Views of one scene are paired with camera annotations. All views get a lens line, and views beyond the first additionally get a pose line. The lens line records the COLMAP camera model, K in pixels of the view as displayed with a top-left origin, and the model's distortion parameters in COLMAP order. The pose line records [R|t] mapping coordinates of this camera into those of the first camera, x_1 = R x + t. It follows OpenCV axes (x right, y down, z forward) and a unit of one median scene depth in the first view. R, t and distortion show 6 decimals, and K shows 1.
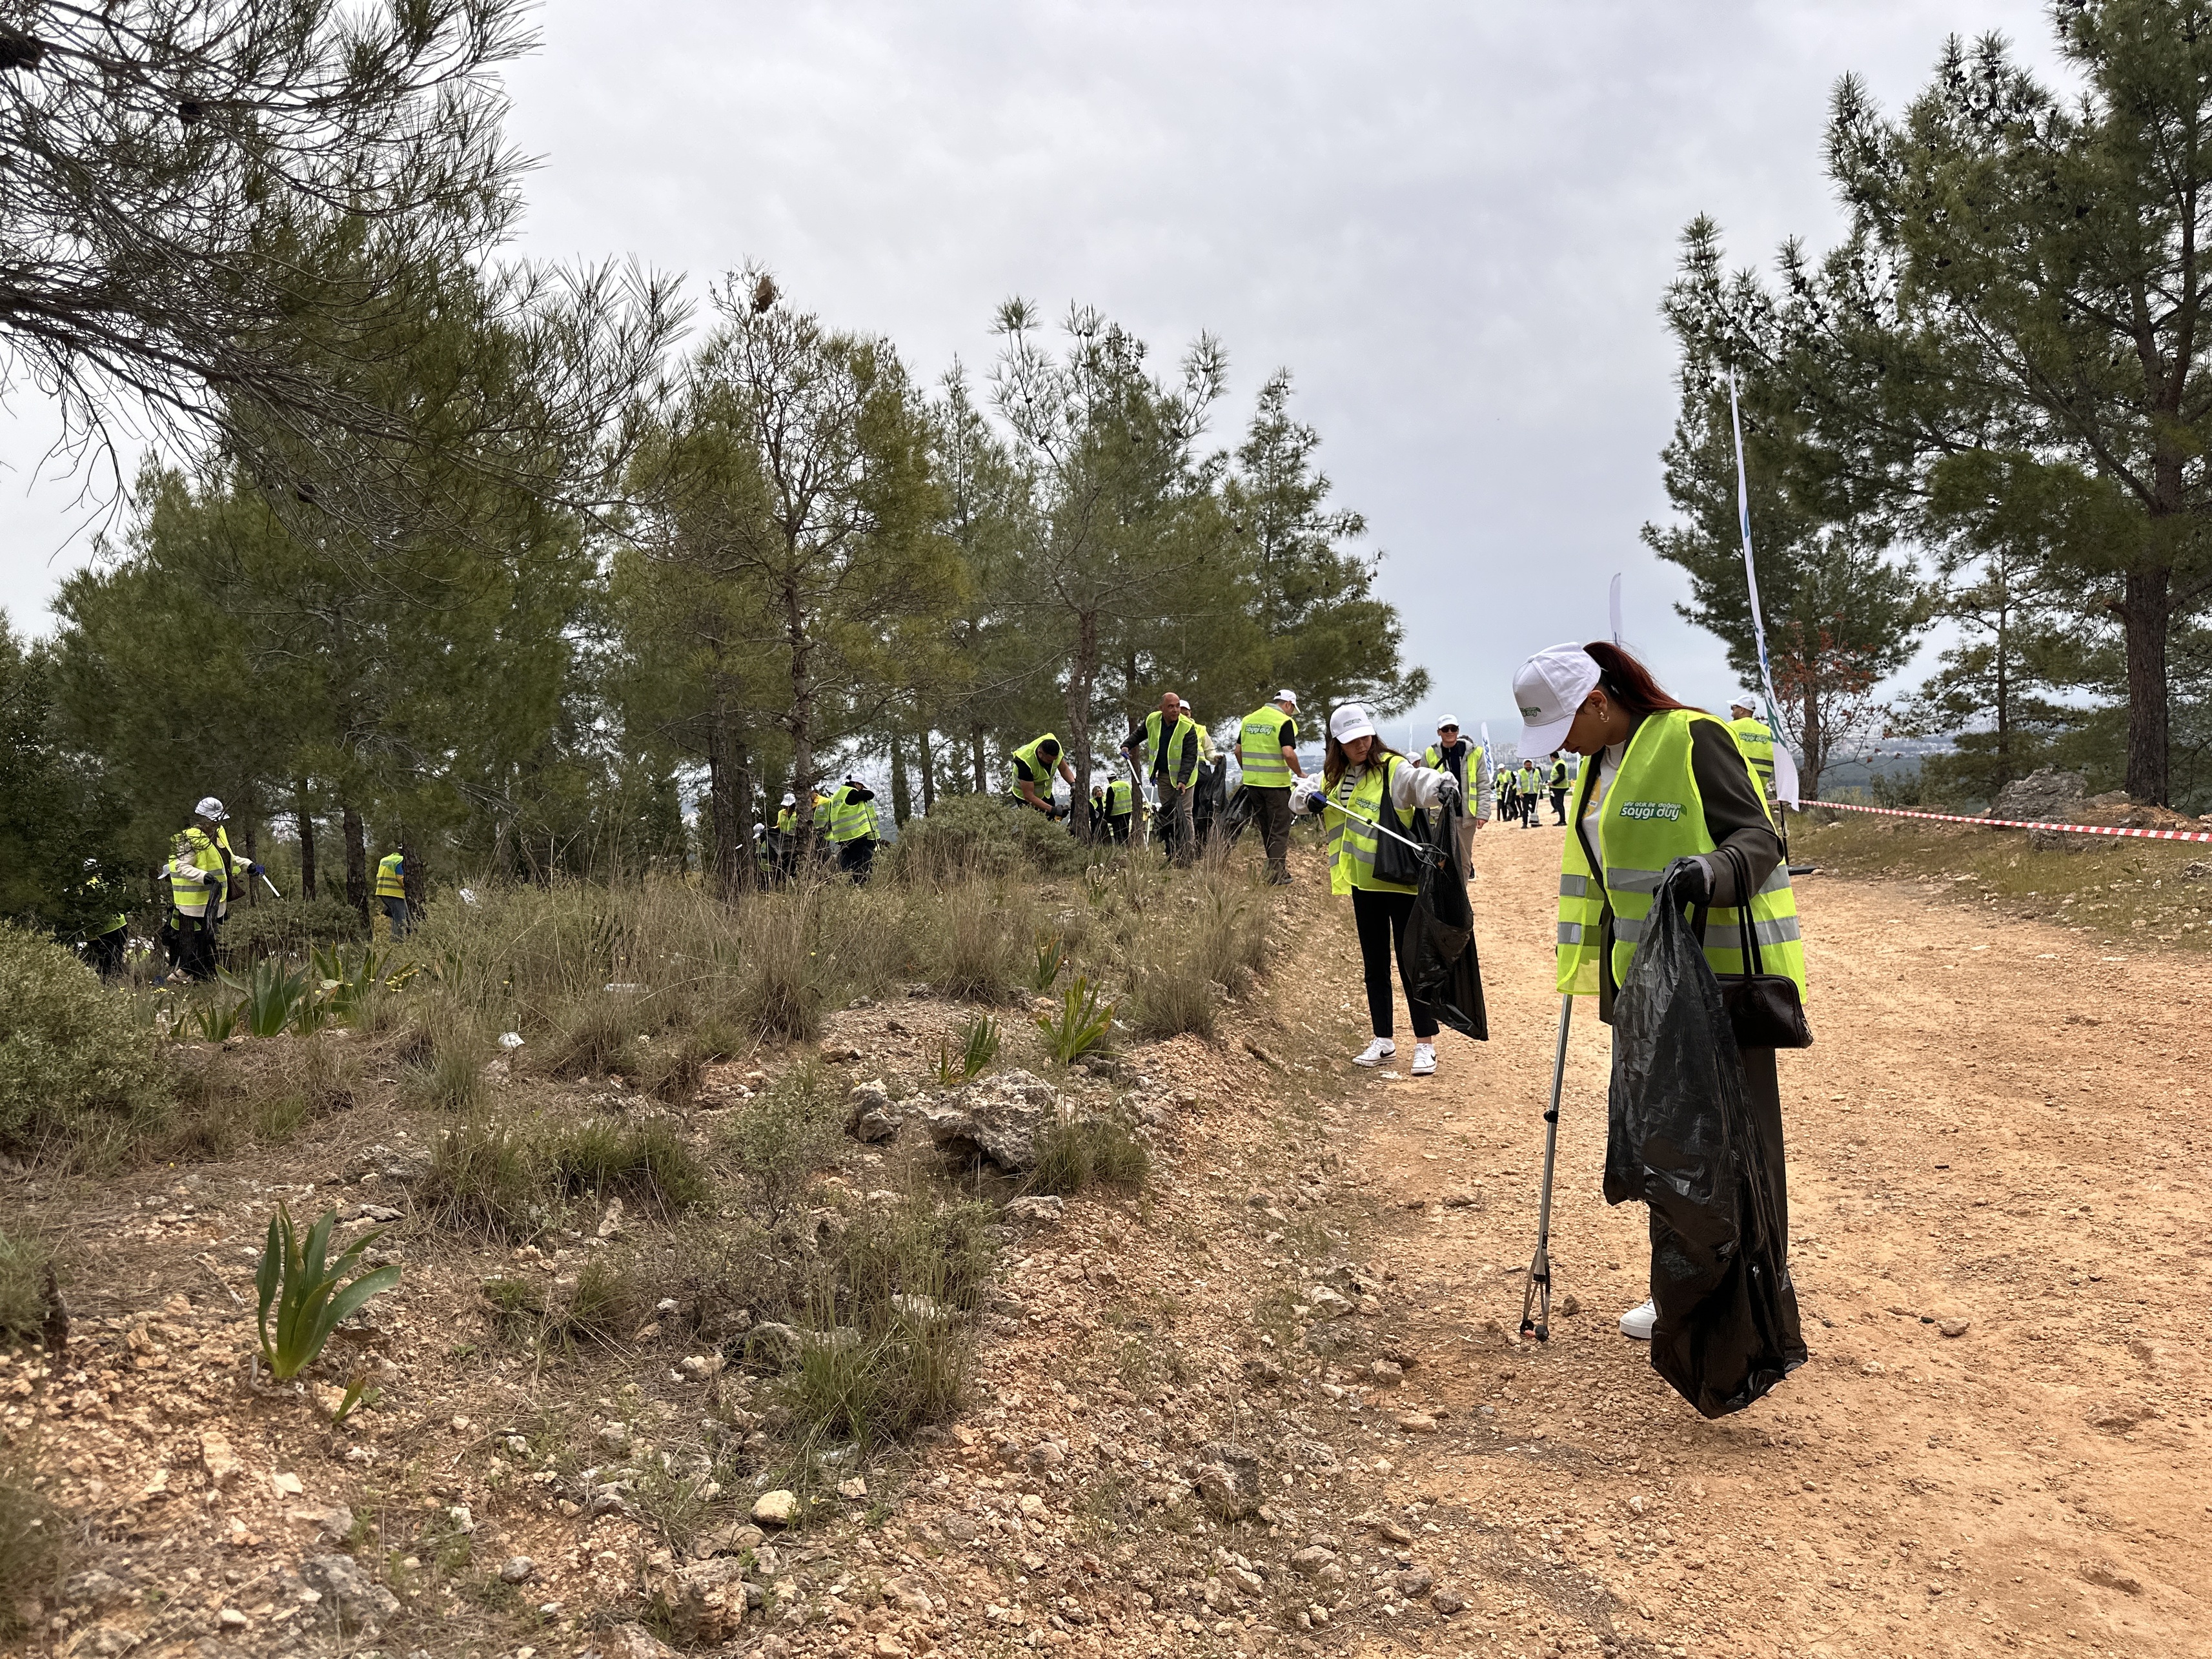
lens RADIAL K [[1547.6, 0, 1103.4], [0, 1547.6, 824.2], [0, 0, 1]] dist [0.014357, 0.000657]
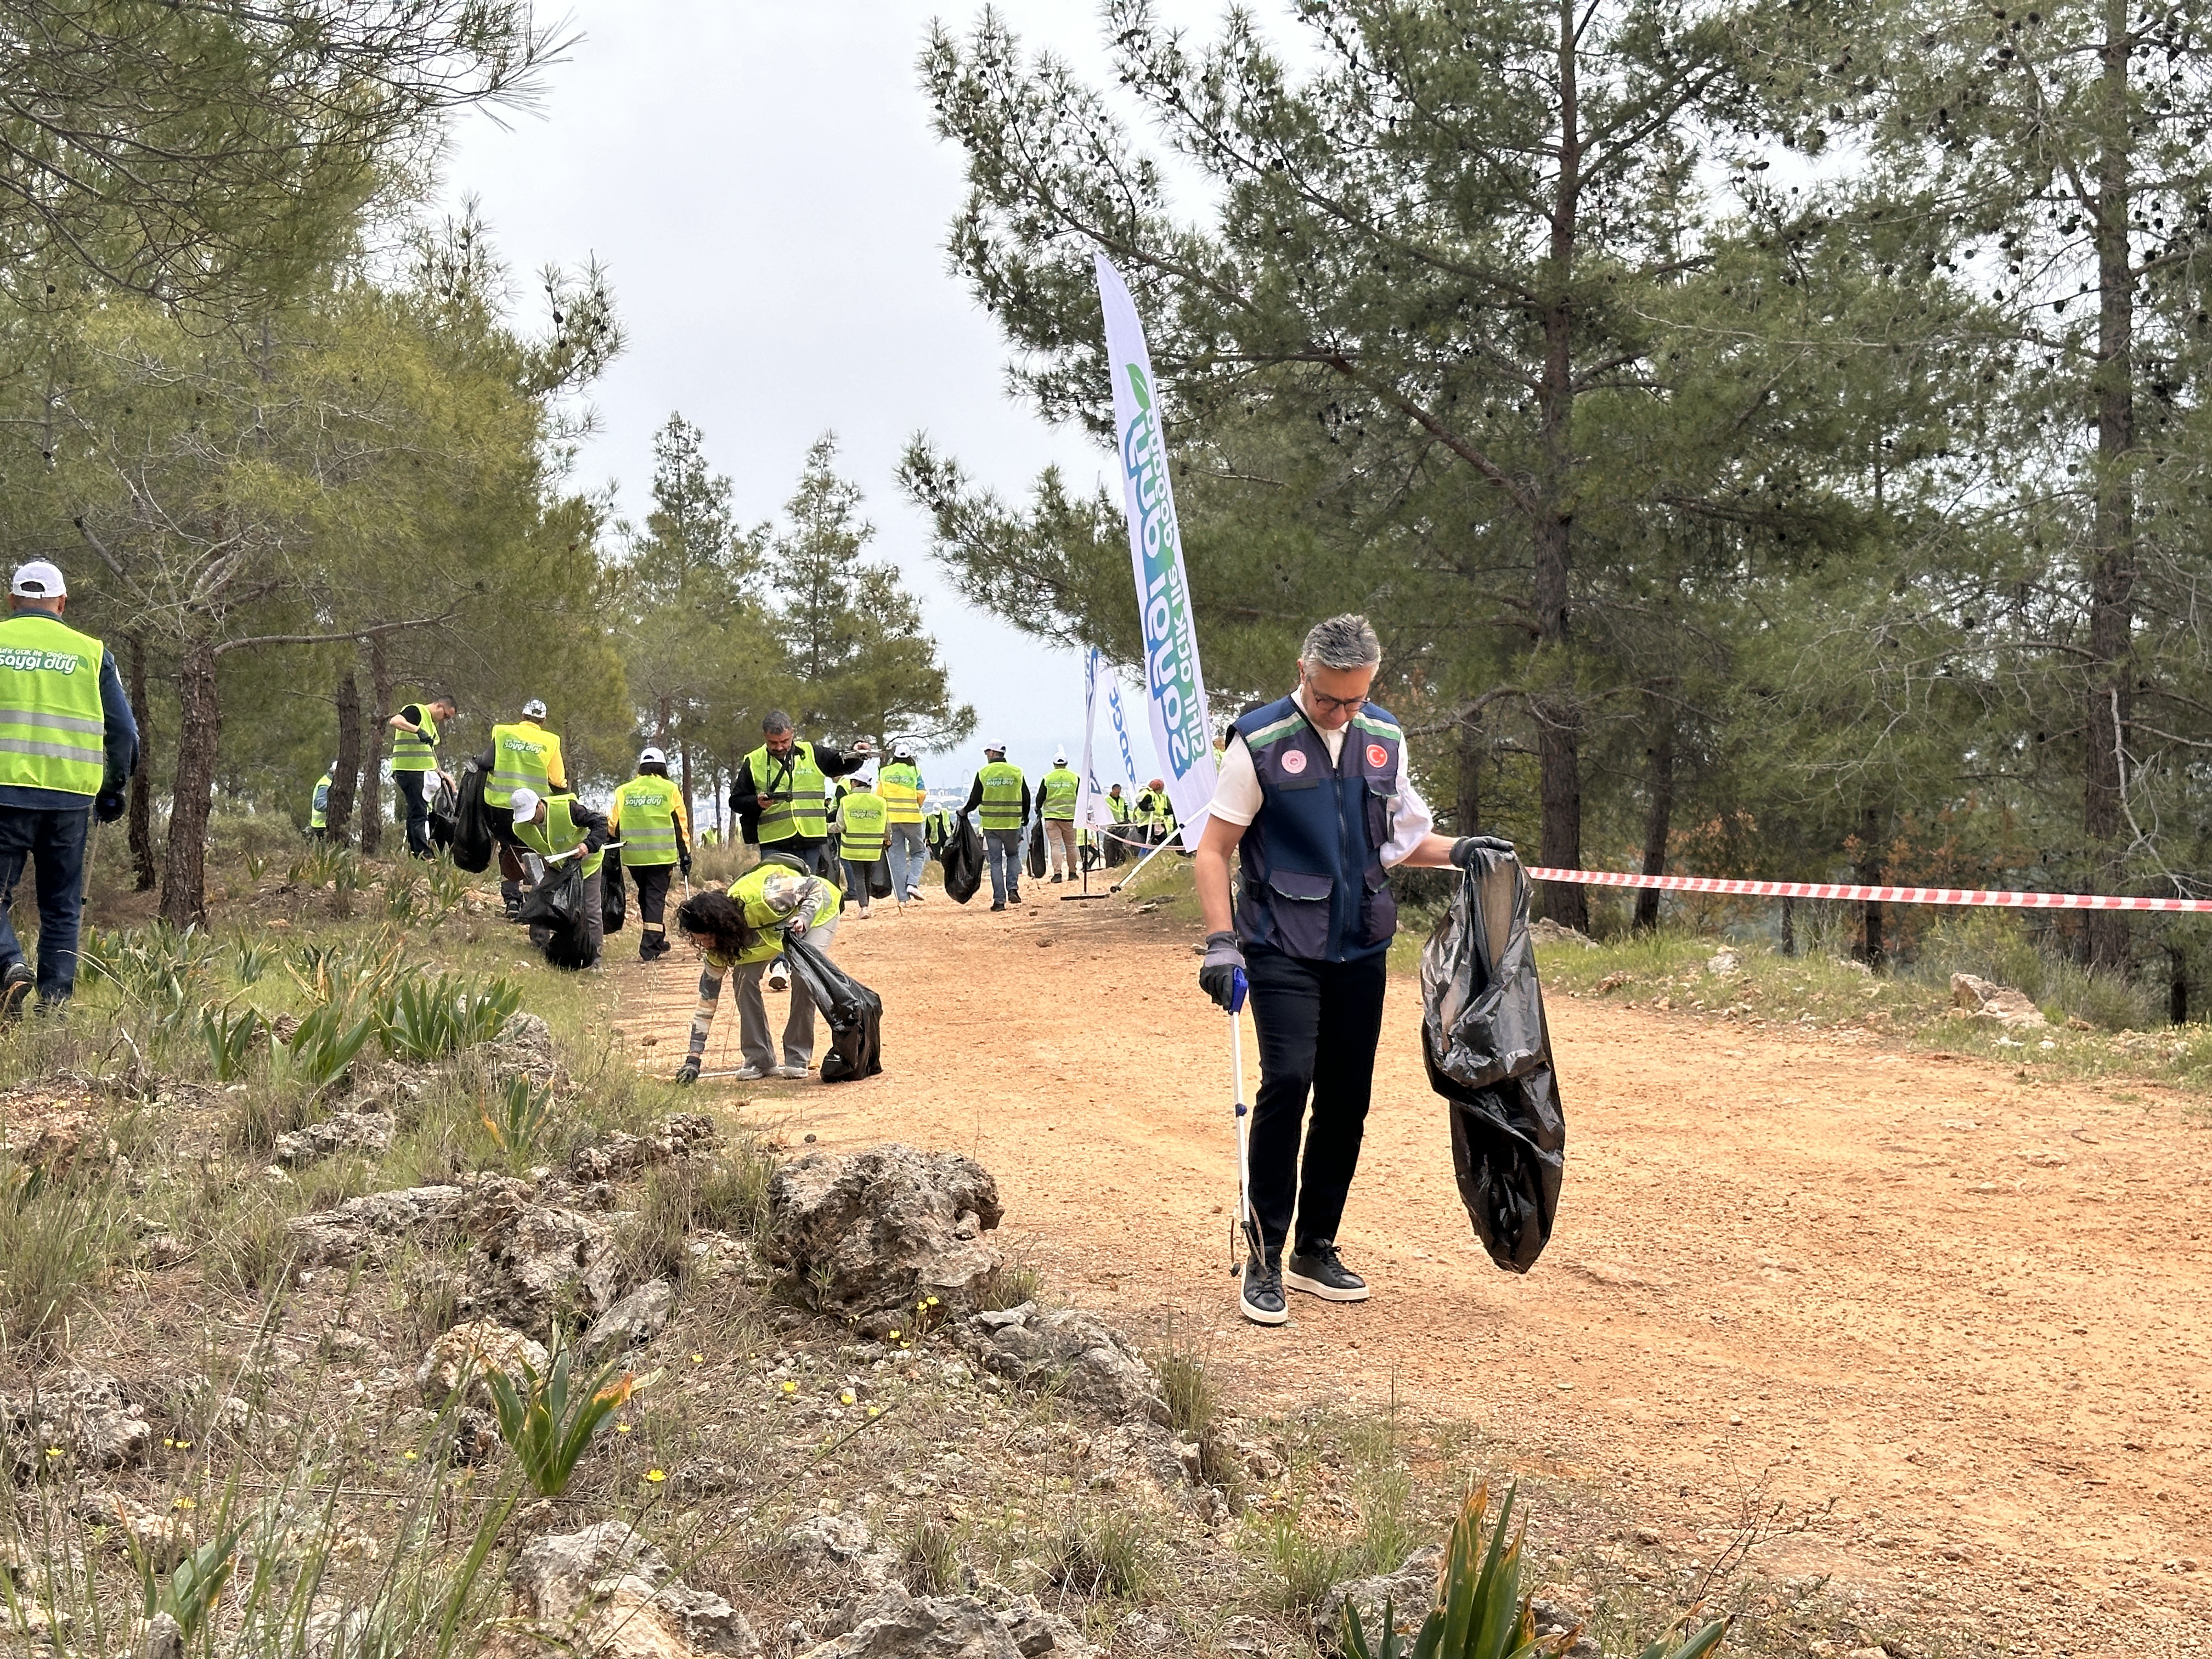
lens RADIAL K [[3102.8, 0, 1106.4], [0, 3102.8, 829.5], [0, 0, 1]] dist [-0.256667, 0.000000]
pose [[0.986685, 0.009915, 0.162343, -0.037906], [-0.005688, 0.999633, -0.026482, 0.036904], [-0.162546, 0.025206, 0.986379, -1.096976]]
